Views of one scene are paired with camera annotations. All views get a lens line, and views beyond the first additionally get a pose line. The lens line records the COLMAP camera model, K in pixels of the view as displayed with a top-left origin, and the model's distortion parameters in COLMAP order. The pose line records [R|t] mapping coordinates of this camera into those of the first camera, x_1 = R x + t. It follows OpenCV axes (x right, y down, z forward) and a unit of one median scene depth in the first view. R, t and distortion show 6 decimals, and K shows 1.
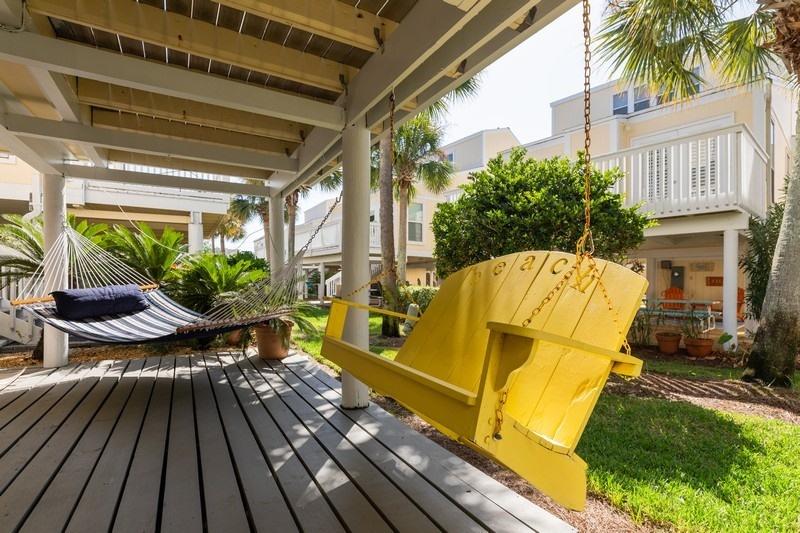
lens RADIAL K [[392.1, 0, 402.9], [0, 392.1, 281.1], [0, 0, 1]] dist [-0.000453, -0.000138]
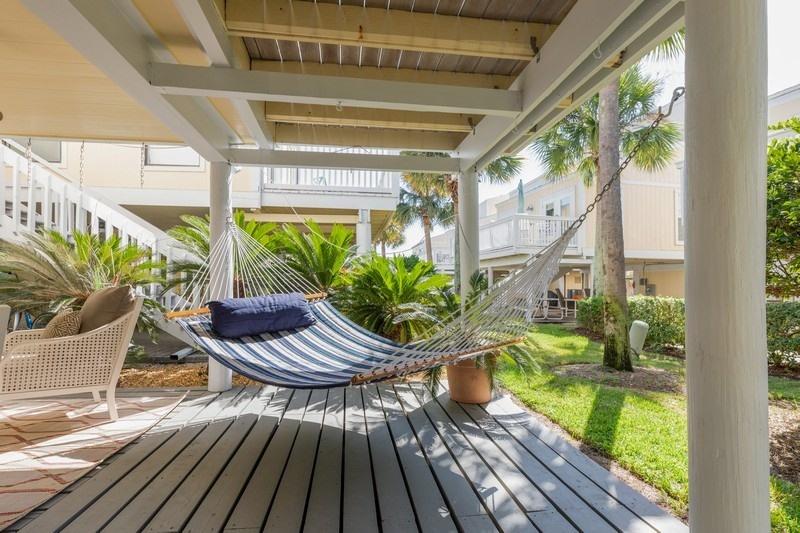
lens RADIAL K [[411.1, 0, 401.8], [0, 411.1, 277.3], [0, 0, 1]] dist [-0.001180, -0.000281]
pose [[0.928547, -0.008981, -0.371105, -0.185568], [-0.000761, 0.999659, -0.026095, -0.000532], [0.371213, 0.024513, 0.928224, 0.304710]]
